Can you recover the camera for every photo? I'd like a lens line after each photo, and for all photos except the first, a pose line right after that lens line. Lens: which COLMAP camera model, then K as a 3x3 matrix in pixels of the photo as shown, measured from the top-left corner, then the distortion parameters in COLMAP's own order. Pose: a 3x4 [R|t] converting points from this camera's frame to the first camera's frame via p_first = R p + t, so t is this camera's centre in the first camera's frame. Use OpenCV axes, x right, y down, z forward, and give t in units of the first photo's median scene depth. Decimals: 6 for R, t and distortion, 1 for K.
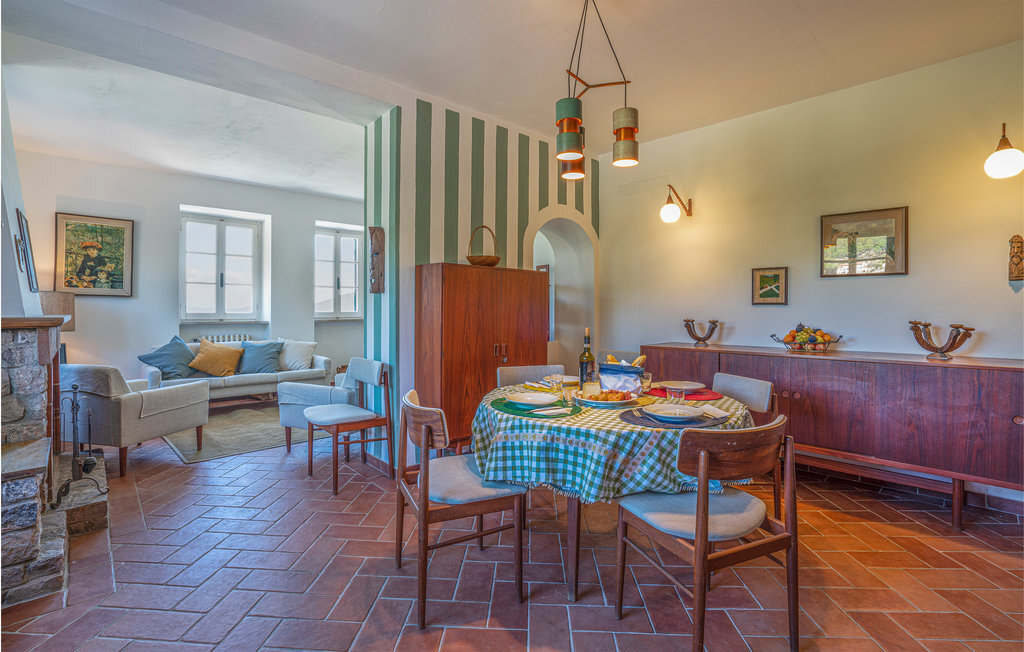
lens RADIAL K [[469.5, 0, 508.6], [0, 469.5, 324.9], [0, 0, 1]] dist [-0.010407, 0.000084]
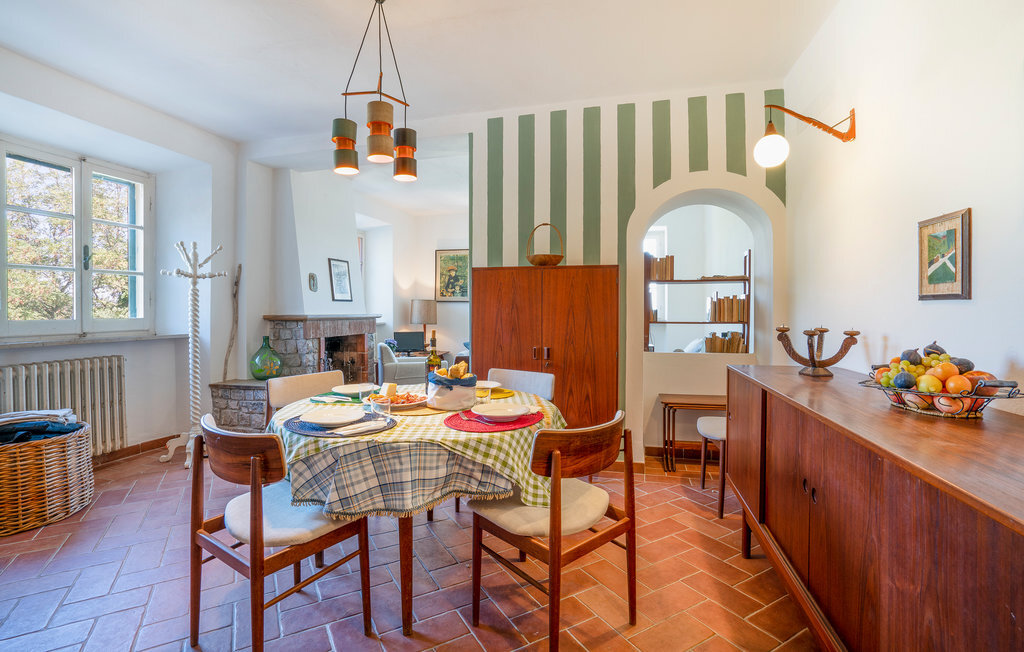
lens RADIAL K [[482.8, 0, 511.4], [0, 482.8, 311.6], [0, 0, 1]] dist [-0.001665, -0.000093]
pose [[0.547764, 0.000763, -0.836632, 0.527356], [-0.027721, 0.999467, -0.017238, -0.008429], [0.836173, 0.032635, 0.547493, 0.294916]]
